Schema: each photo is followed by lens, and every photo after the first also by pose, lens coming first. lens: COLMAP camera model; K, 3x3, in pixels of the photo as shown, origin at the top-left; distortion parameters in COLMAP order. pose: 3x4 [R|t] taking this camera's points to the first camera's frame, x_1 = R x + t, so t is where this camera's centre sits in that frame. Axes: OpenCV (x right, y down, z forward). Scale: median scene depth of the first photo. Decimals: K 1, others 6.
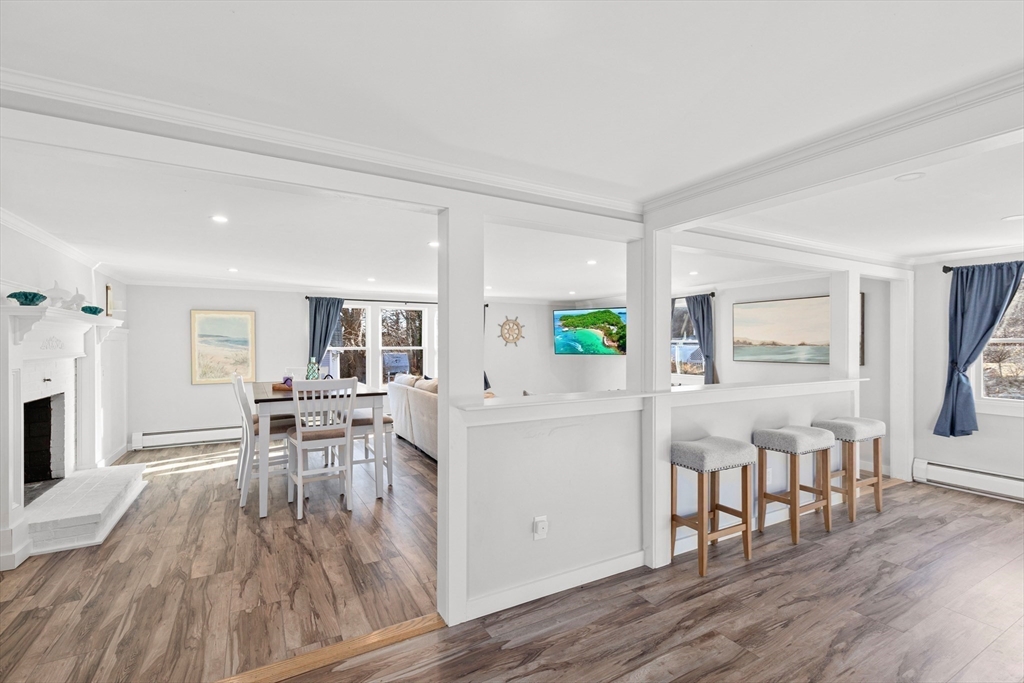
lens RADIAL K [[466.4, 0, 512.0], [0, 466.4, 341.5], [0, 0, 1]] dist [0.017422, 0.000121]
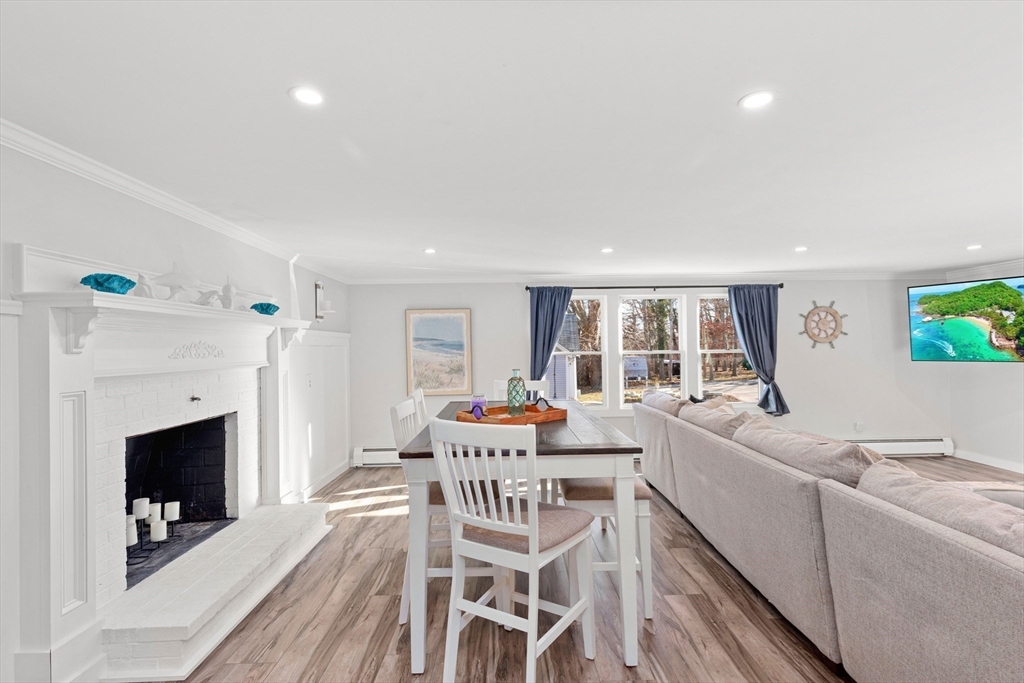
lens RADIAL K [[466.3, 0, 512.0], [0, 466.3, 341.5], [0, 0, 1]] dist [-0.001529, -0.000310]
pose [[0.879746, -0.015654, -0.475187, -0.083498], [0.013148, 0.999877, -0.008597, 0.001174], [0.475263, 0.001315, 0.879843, 0.274182]]
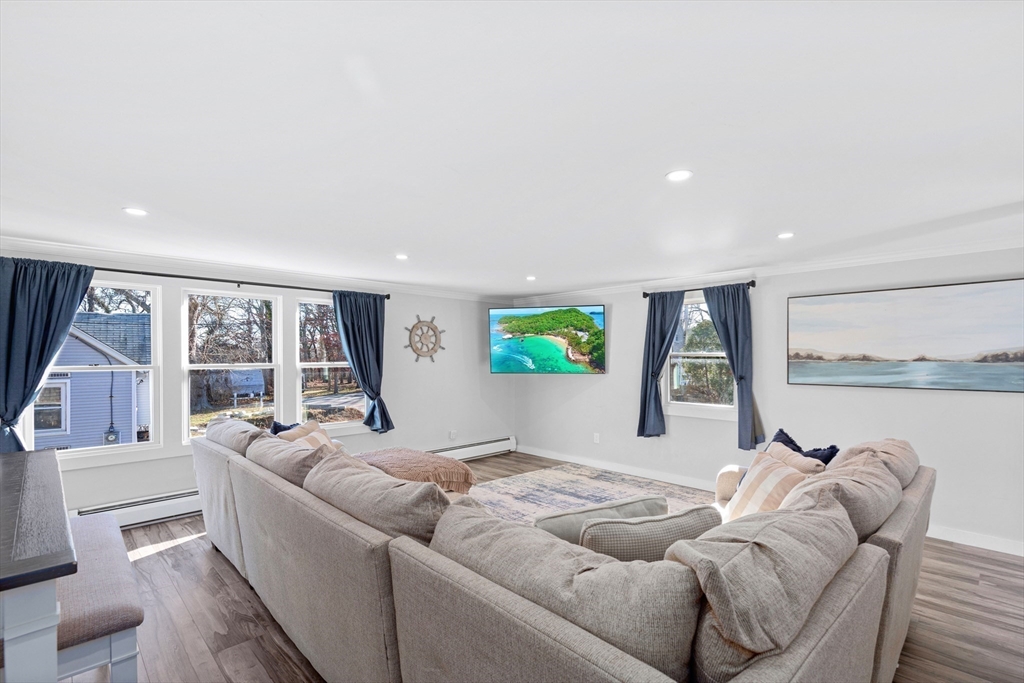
lens RADIAL K [[477.0, 0, 520.3], [0, 477.0, 355.6], [0, 0, 1]] dist [0.004208, 0.000137]
pose [[0.963075, -0.000387, 0.269231, -0.060473], [0.000045, 0.999999, 0.001277, 0.000634], [-0.269232, -0.001218, 0.963075, 0.370344]]
